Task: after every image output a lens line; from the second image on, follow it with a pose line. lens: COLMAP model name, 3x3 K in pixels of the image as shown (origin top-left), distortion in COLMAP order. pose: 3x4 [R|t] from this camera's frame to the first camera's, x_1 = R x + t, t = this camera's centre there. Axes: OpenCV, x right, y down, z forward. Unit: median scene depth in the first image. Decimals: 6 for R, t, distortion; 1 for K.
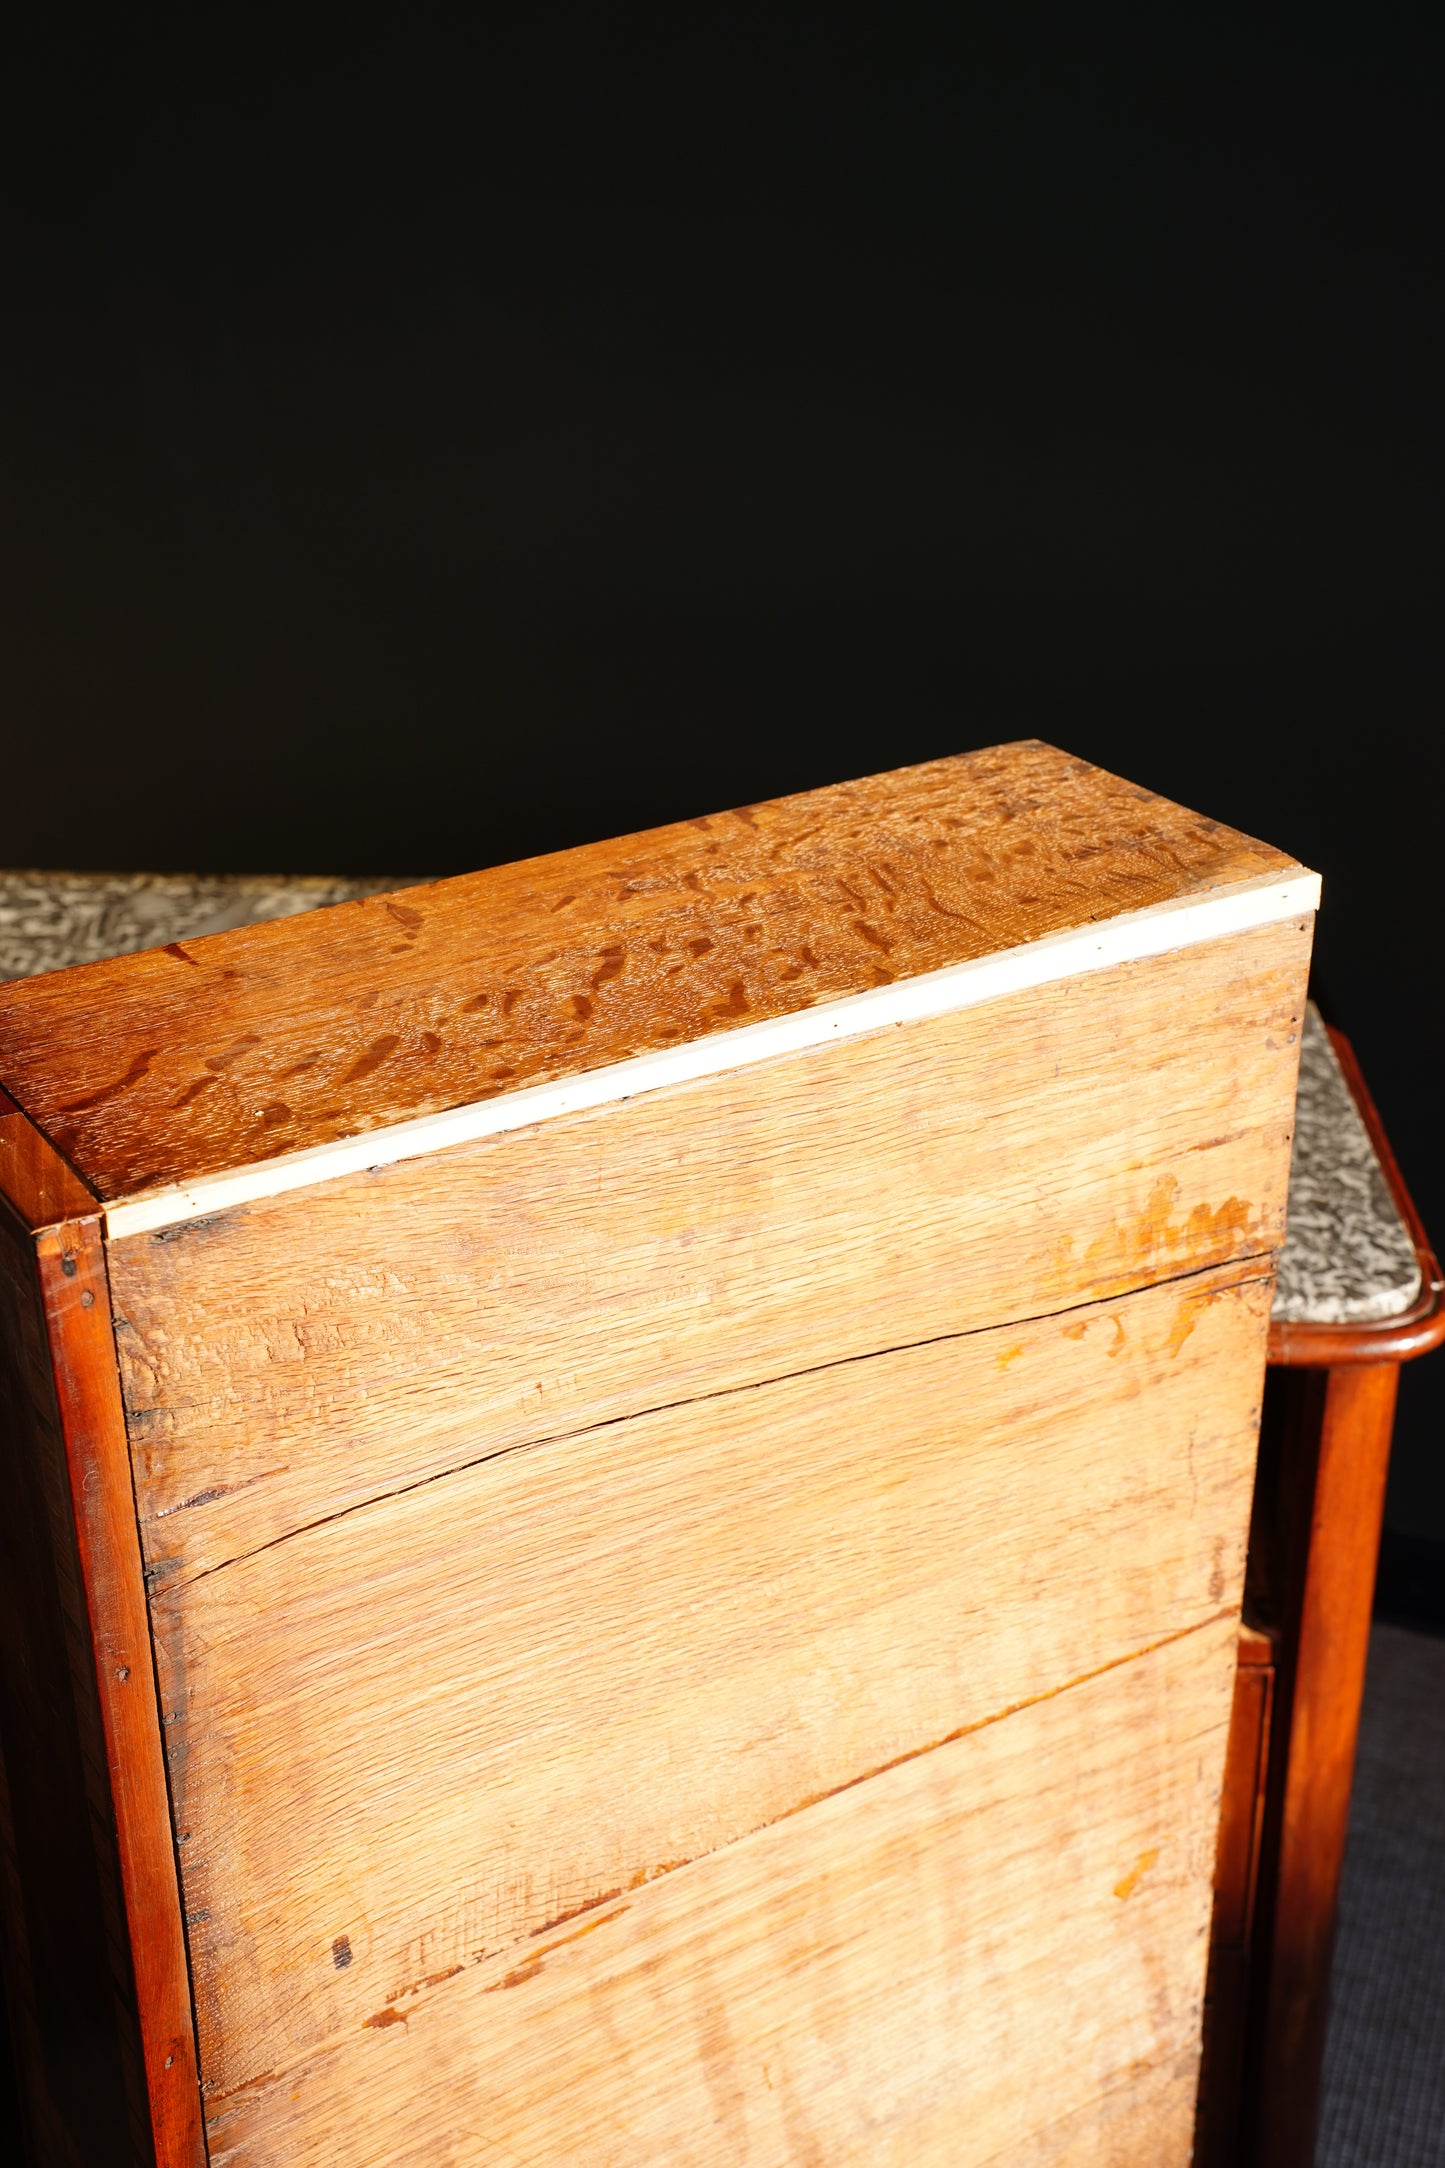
lens RADIAL K [[2452.6, 0, 721.8], [0, 2452.6, 1078.9], [0, 0, 1]] dist [0.101884, 0.000000]
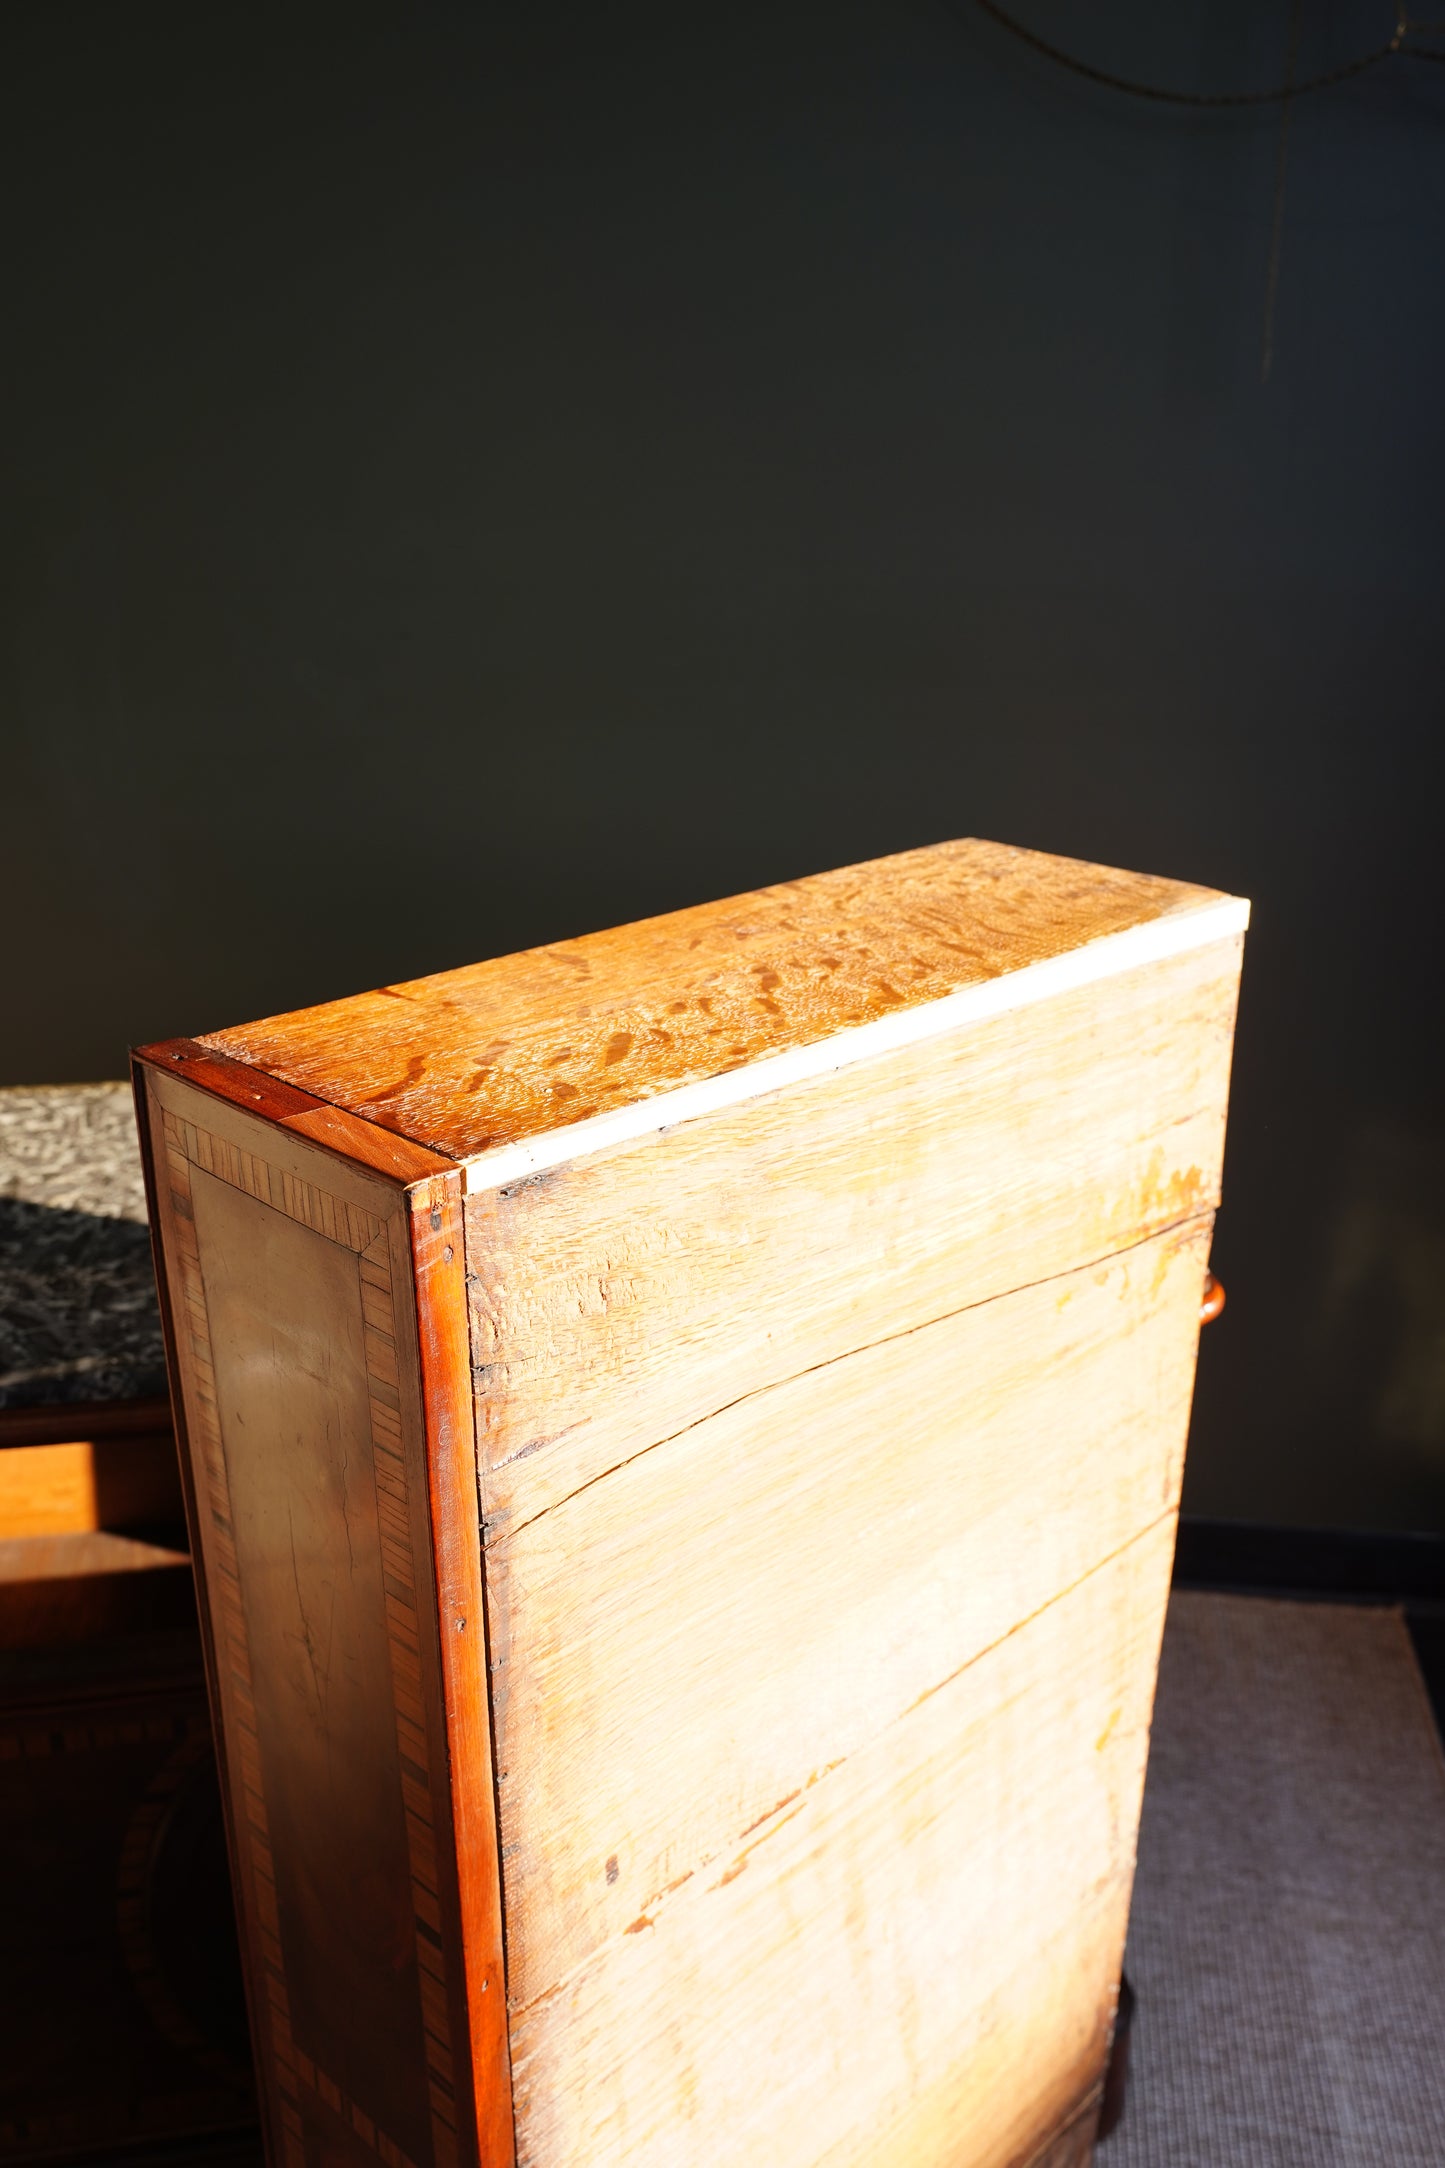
lens RADIAL K [[1711.5, 0, 706.2], [0, 1711.5, 1095.7], [0, 0, 1]] dist [-0.090925, 0.029744]
pose [[0.976037, -0.074075, 0.204607, -0.236586], [0.096854, 0.989887, -0.103651, 0.087498], [-0.194860, 0.120984, 0.973341, 0.211272]]
